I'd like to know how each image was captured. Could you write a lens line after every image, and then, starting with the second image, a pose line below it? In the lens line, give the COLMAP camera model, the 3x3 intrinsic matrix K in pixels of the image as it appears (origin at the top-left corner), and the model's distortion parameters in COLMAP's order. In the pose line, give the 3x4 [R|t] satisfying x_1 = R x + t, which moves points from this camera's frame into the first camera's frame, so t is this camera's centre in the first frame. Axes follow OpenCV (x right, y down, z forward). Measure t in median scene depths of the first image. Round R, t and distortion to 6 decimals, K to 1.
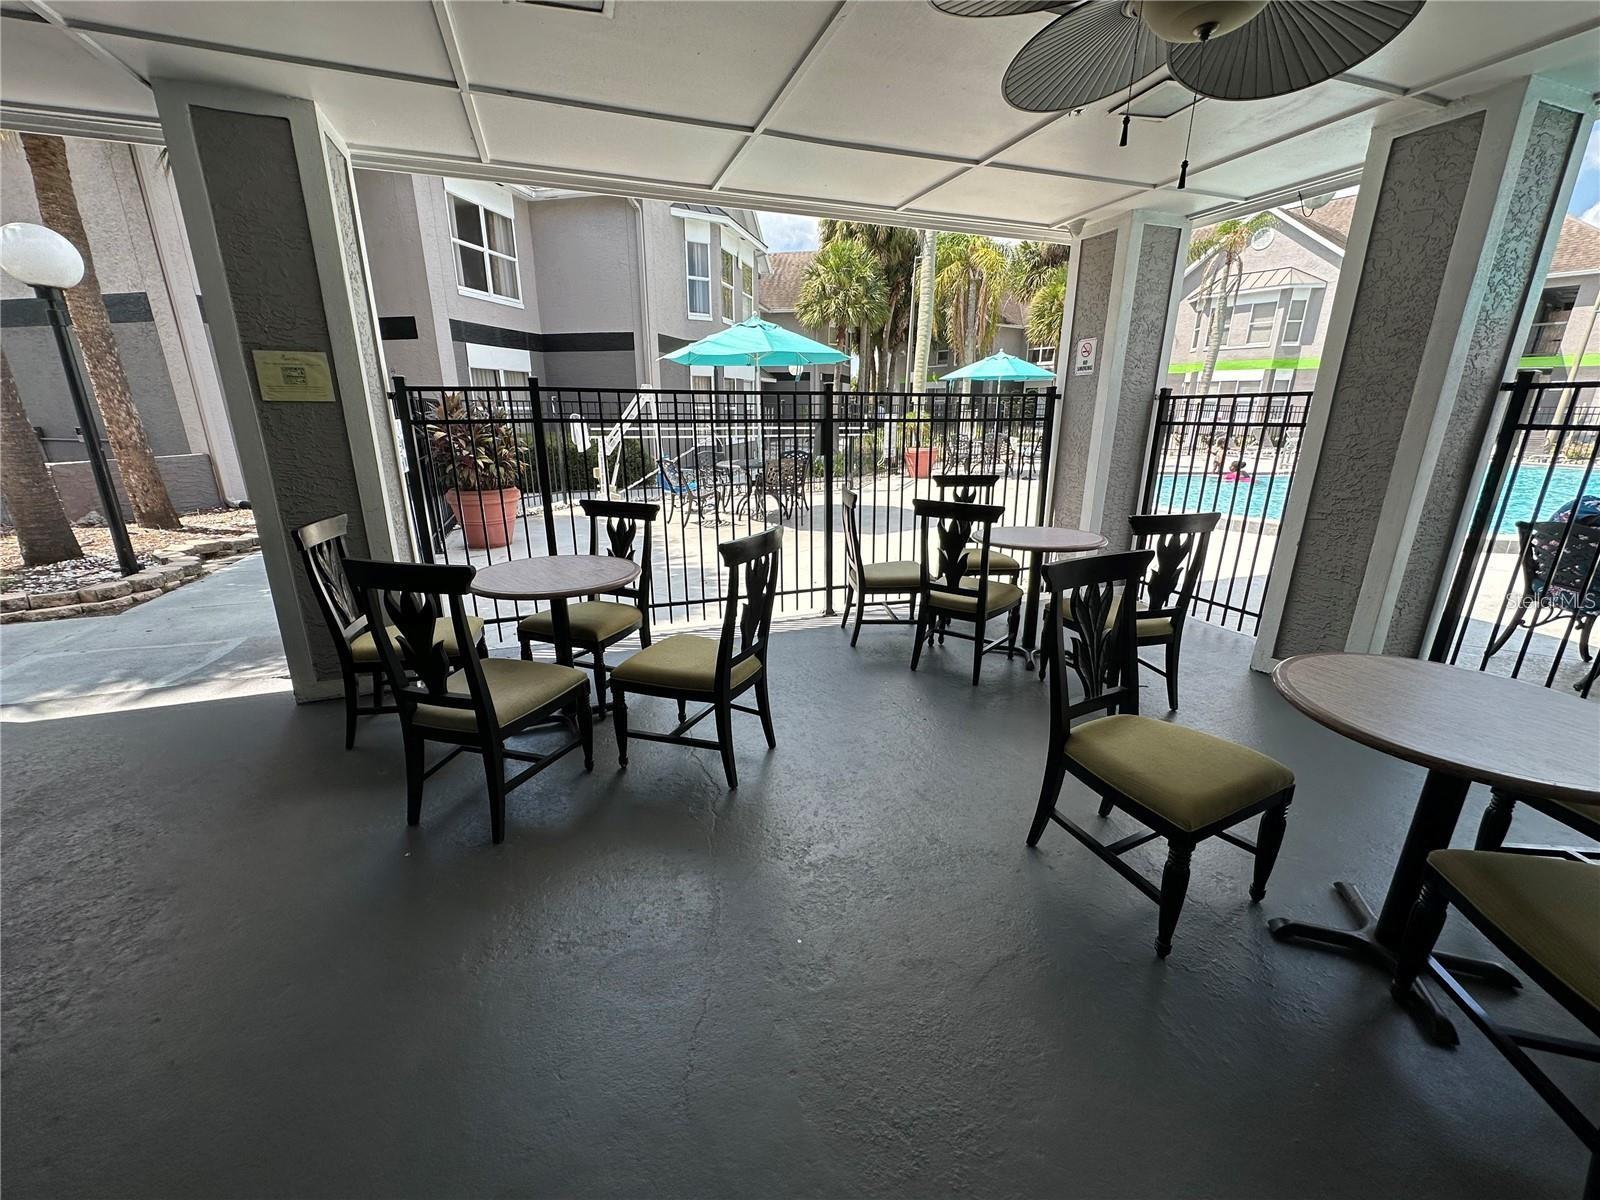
lens RADIAL K [[642.2, 0, 800.0], [0, 642.2, 600.0], [0, 0, 1]] dist [0.001457, 0.000265]
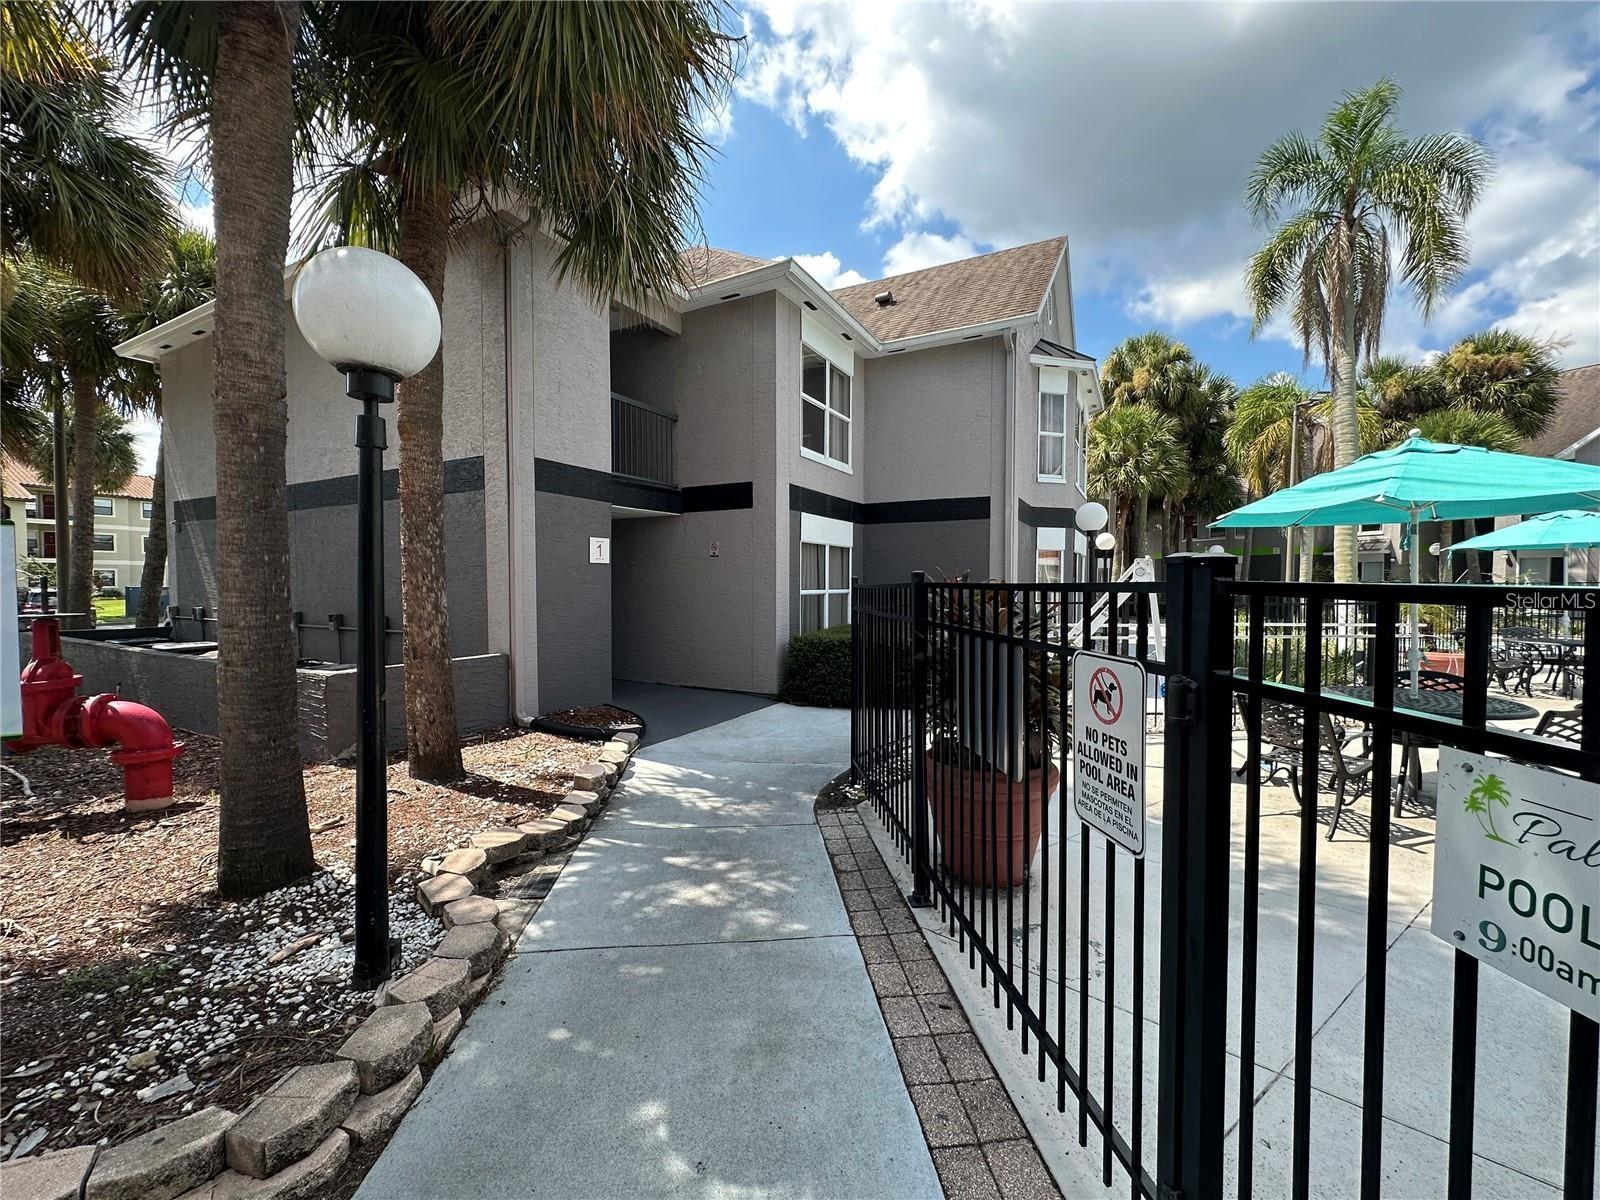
lens RADIAL K [[642.2, 0, 800.0], [0, 642.2, 600.0], [0, 0, 1]] dist [0.001457, 0.000265]
pose [[0.967420, 0.007158, -0.253075, -0.334538], [-0.073291, 0.964718, -0.252880, -0.102022], [0.242336, 0.263189, 0.933812, 0.307010]]
